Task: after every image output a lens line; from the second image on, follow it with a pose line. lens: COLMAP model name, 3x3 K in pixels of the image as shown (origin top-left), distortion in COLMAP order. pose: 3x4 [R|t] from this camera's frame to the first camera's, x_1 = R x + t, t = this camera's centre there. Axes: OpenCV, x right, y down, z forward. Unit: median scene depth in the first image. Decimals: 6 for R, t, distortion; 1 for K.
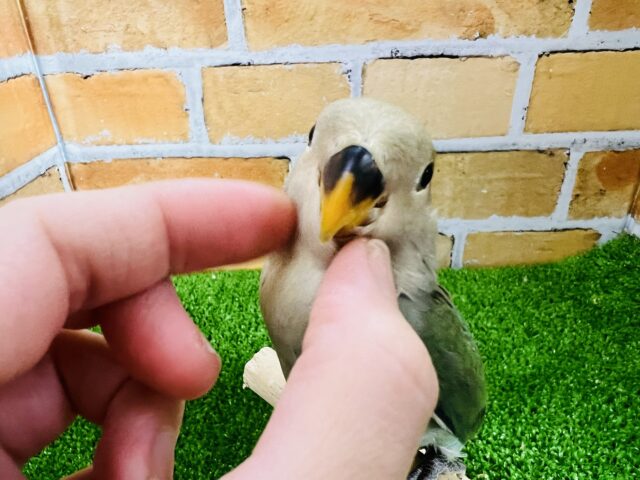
lens RADIAL K [[484.8, 0, 291.7], [0, 484.8, 287.3], [0, 0, 1]] dist [-0.007754, 0.001346]
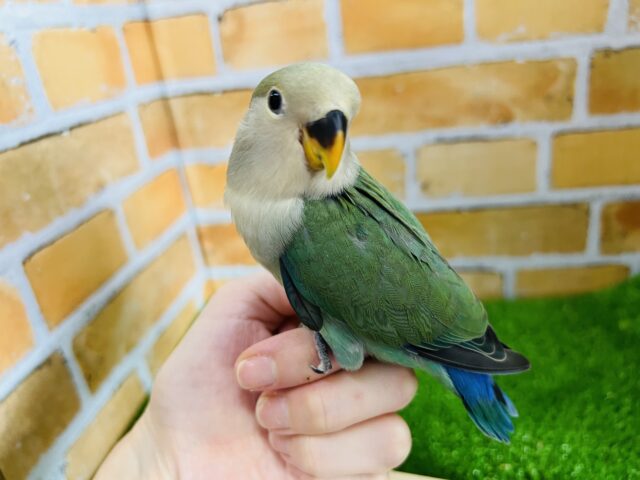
lens RADIAL K [[510.2, 0, 319.1], [0, 510.2, 229.4], [0, 0, 1]] dist [-0.031369, -0.008270]
pose [[0.989960, -0.037128, -0.136382, 0.062270], [0.017782, 0.989932, -0.140421, -0.046040], [0.140222, 0.136586, 0.980654, -0.338974]]
